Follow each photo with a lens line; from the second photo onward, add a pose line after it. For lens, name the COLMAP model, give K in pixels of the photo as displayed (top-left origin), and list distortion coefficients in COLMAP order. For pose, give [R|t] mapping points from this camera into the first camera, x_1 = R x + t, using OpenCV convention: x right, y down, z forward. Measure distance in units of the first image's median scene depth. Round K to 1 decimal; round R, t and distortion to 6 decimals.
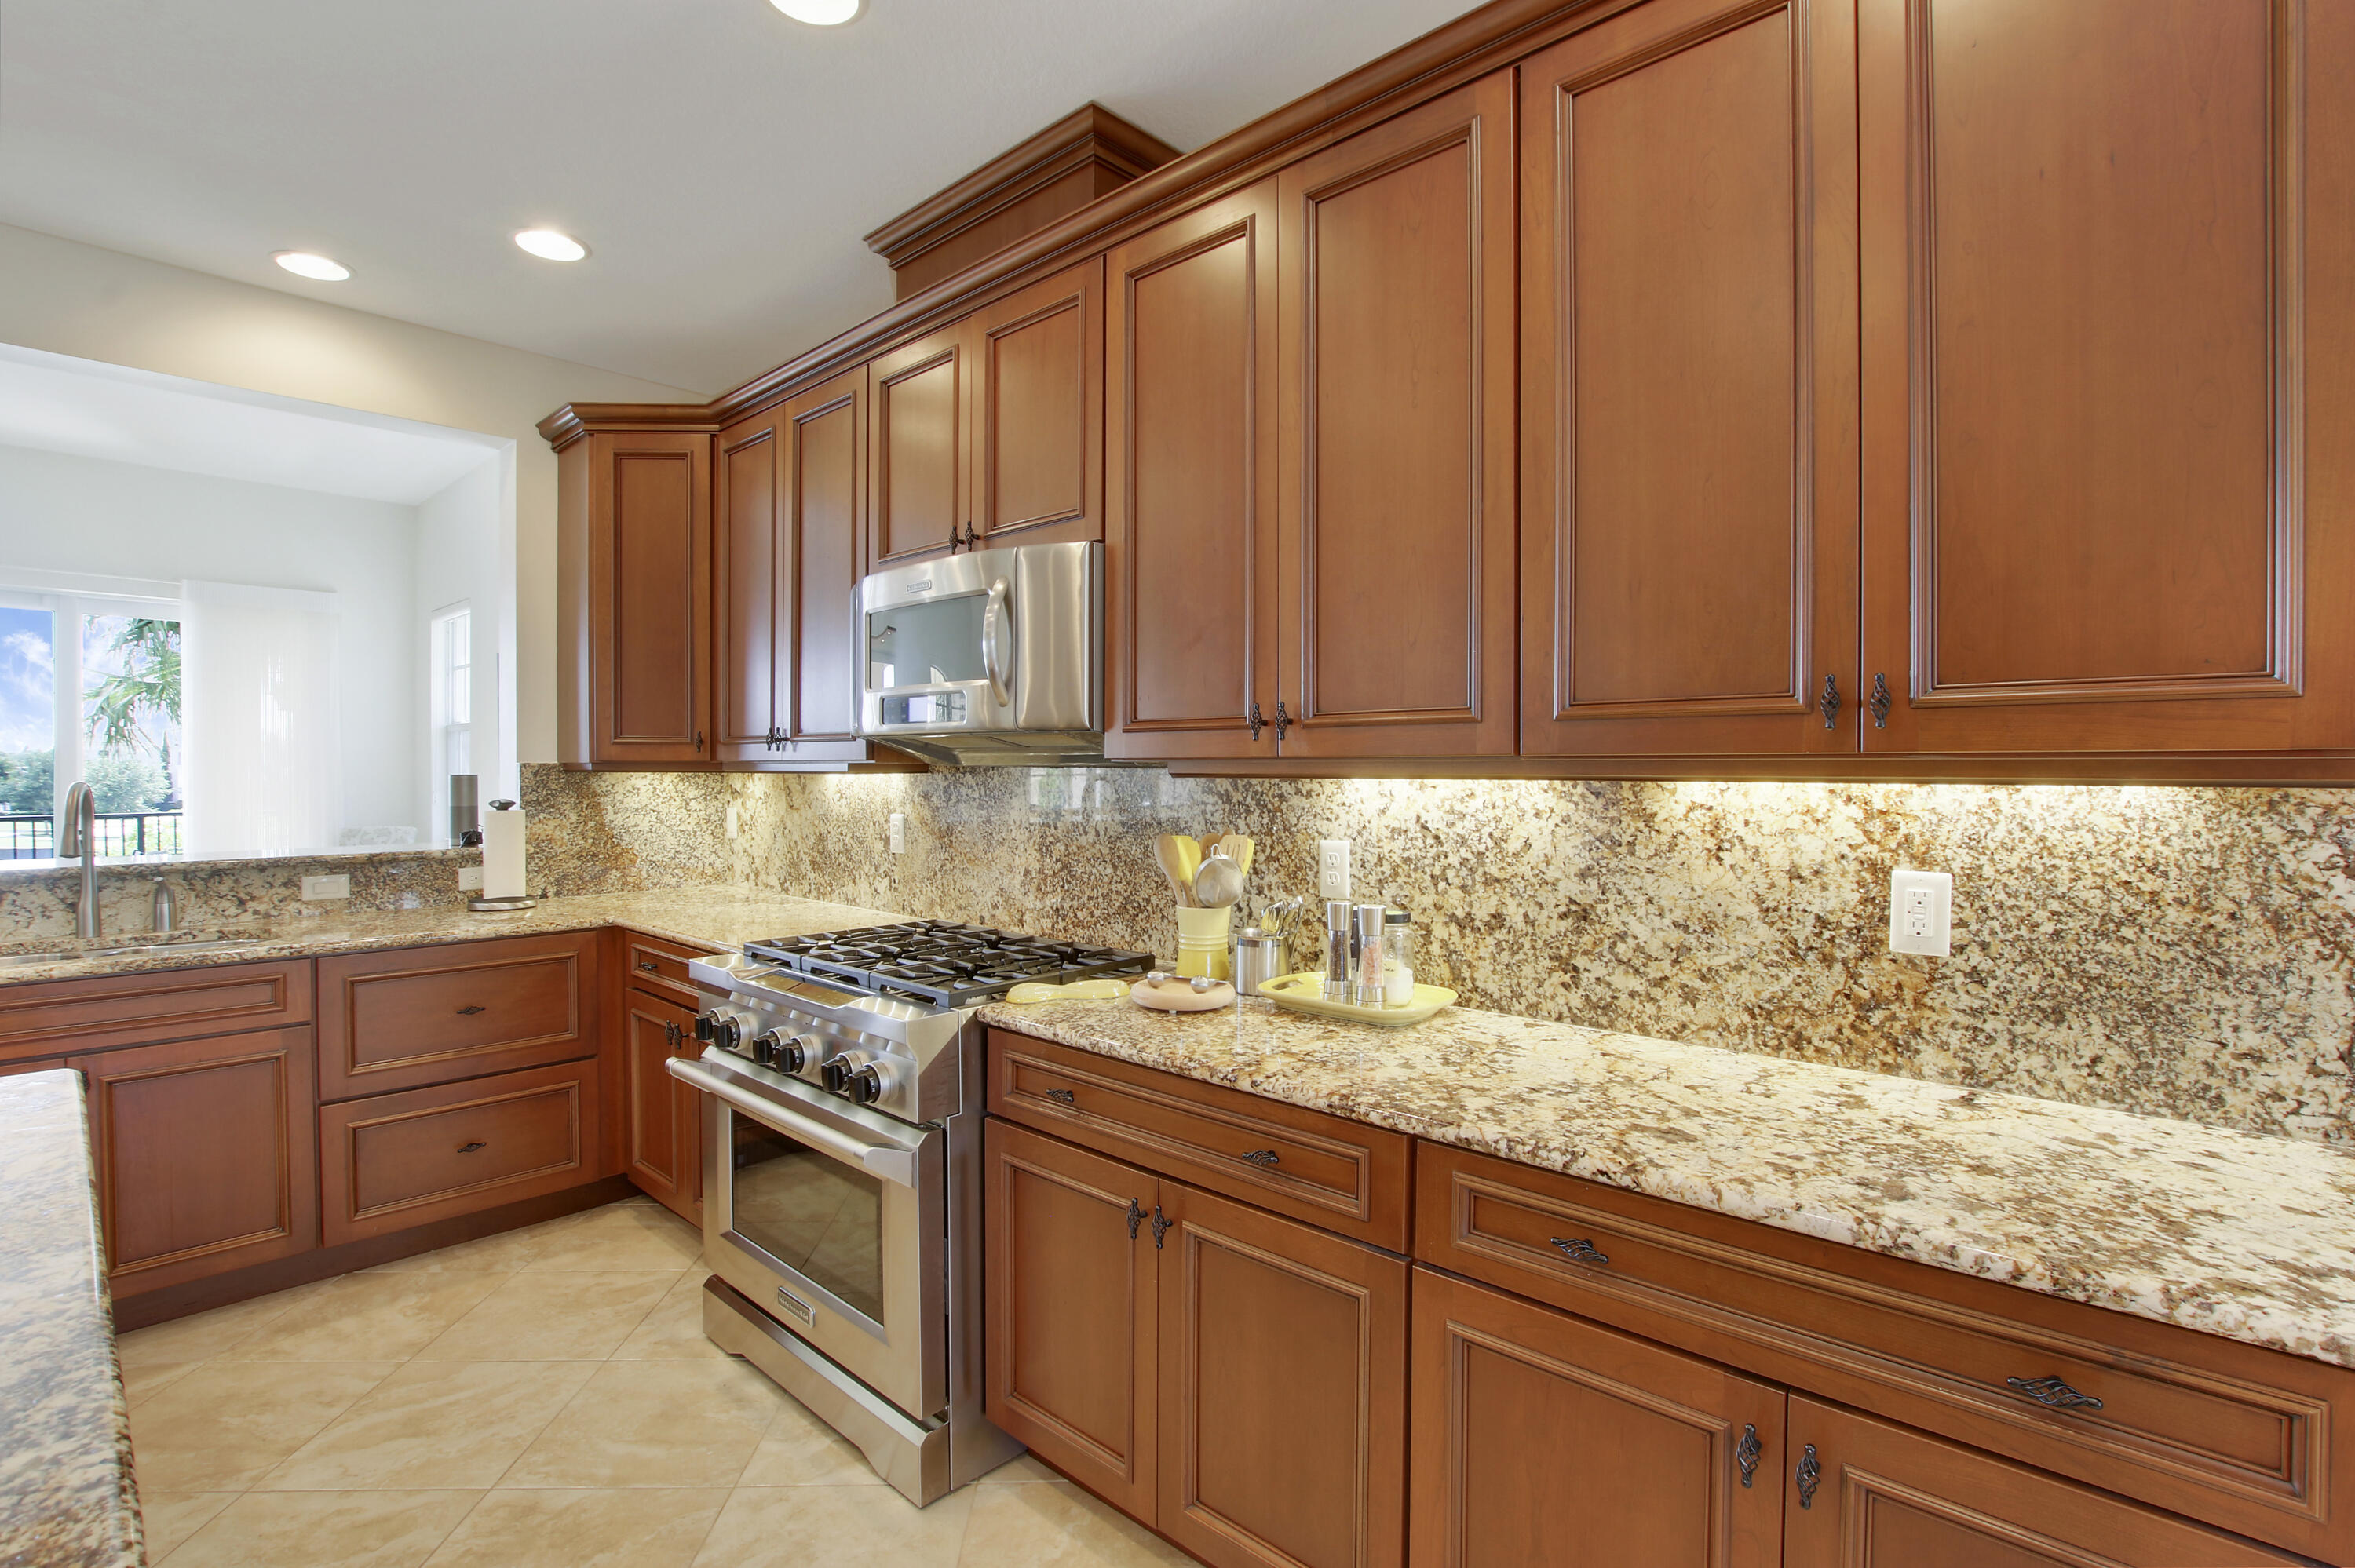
lens RADIAL K [[1115.6, 0, 1177.4], [0, 1115.6, 772.5], [0, 0, 1]] dist [-0.030728, 0.003165]
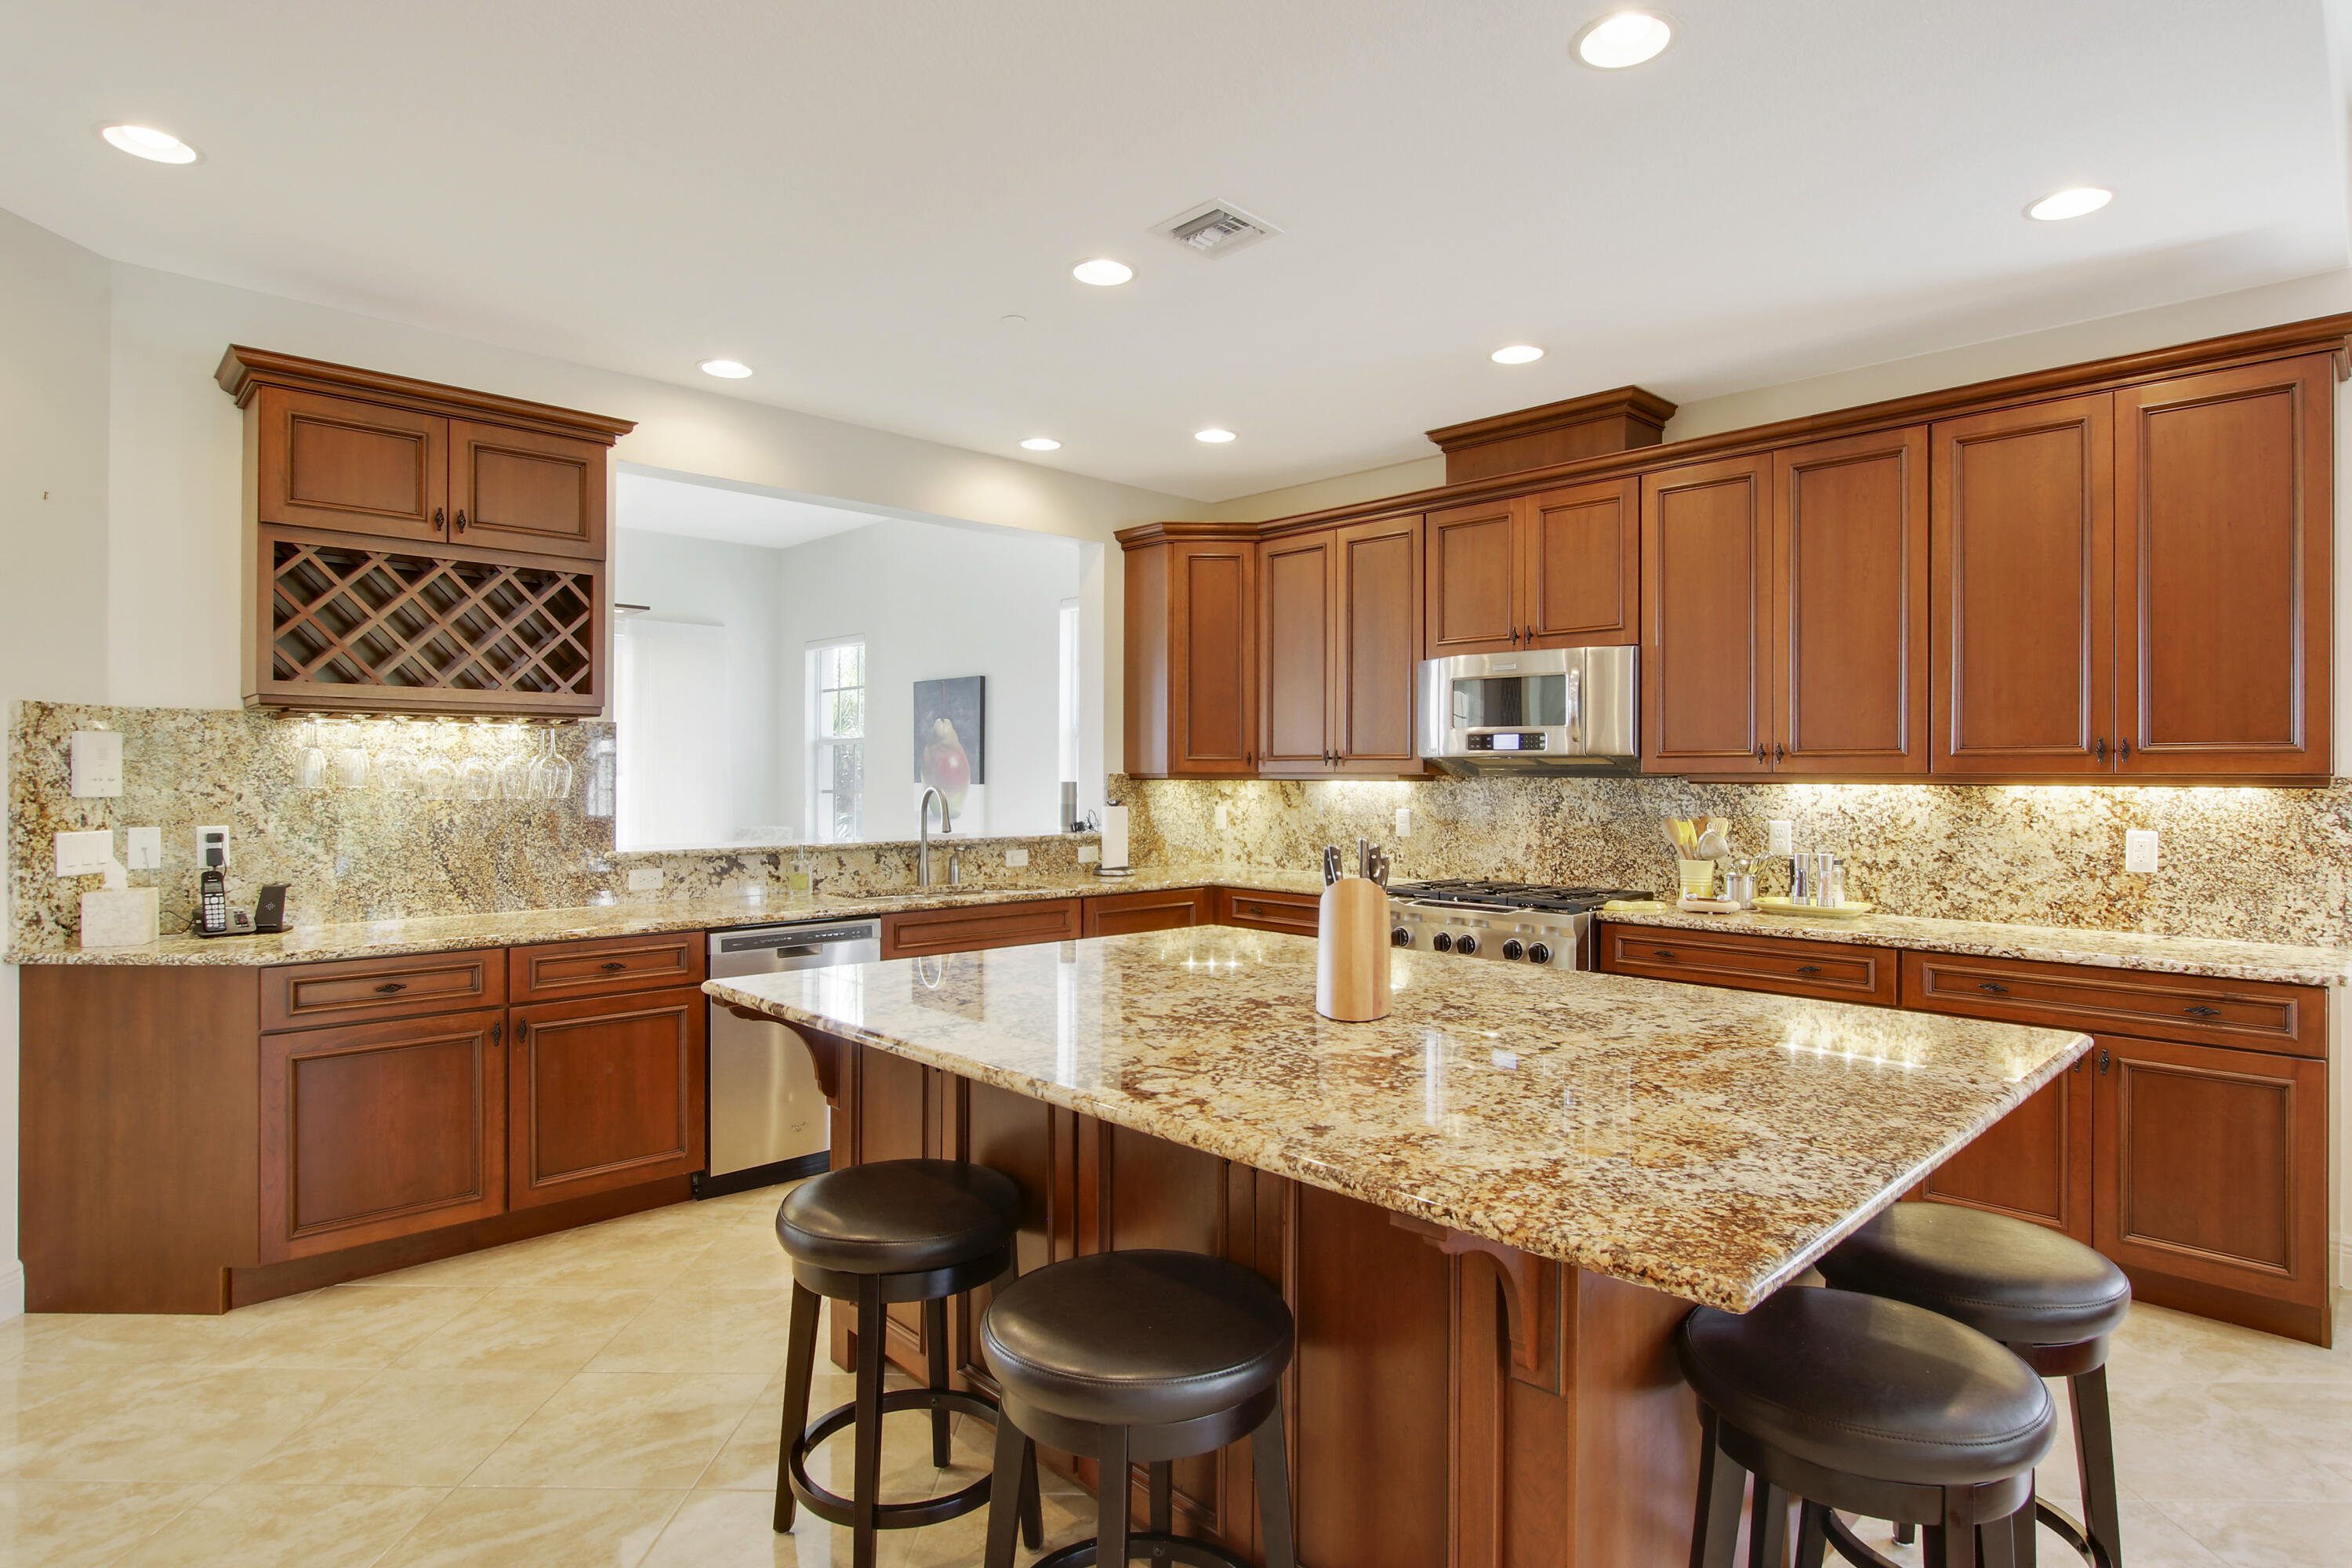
lens RADIAL K [[1252.1, 0, 1177.2], [0, 1252.1, 768.8], [0, 0, 1]] dist [-0.015391, -0.002637]
pose [[0.998620, 0.001156, -0.052513, -0.743622], [-0.001613, 0.999961, -0.008665, -0.001337], [0.052500, 0.008738, 0.998583, -1.043091]]
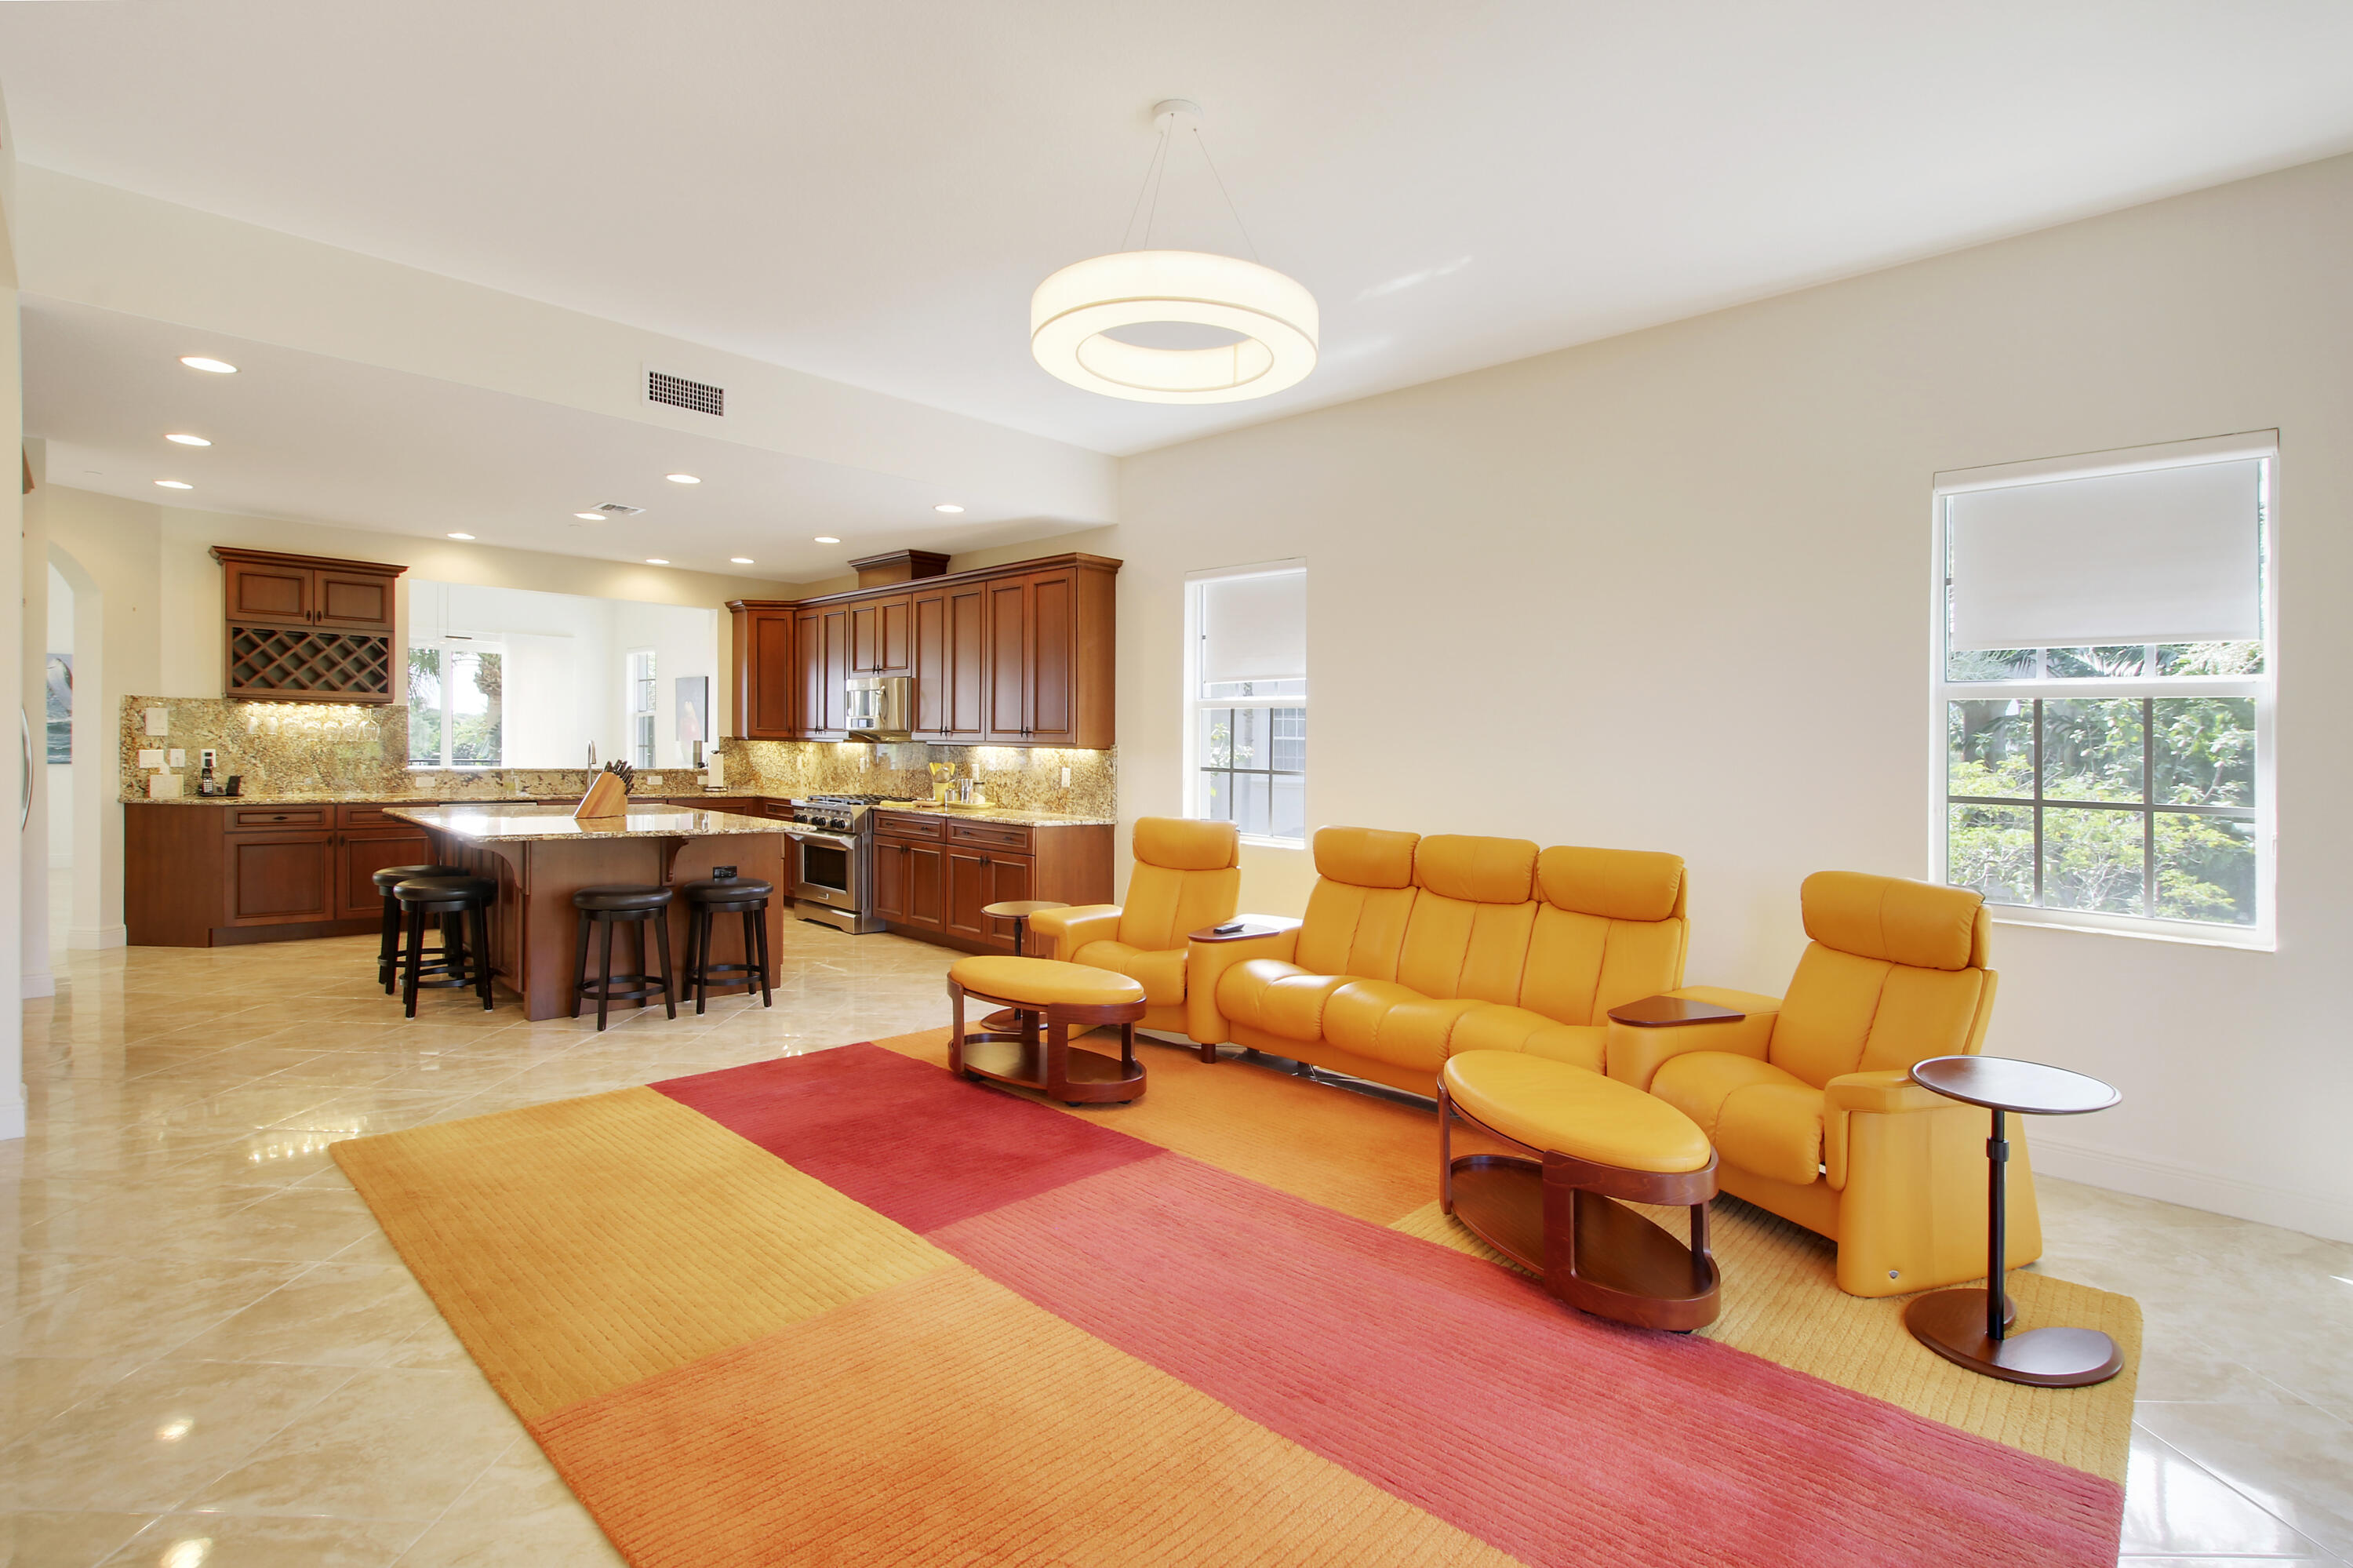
lens RADIAL K [[1114.8, 0, 1178.9], [0, 1114.8, 774.6], [0, 0, 1]] dist [-0.030728, 0.003165]
pose [[0.999358, 0.021785, -0.028430, 0.963824], [-0.021212, 0.999569, 0.020300, 0.009278], [0.028860, -0.019684, 0.999390, -2.721272]]
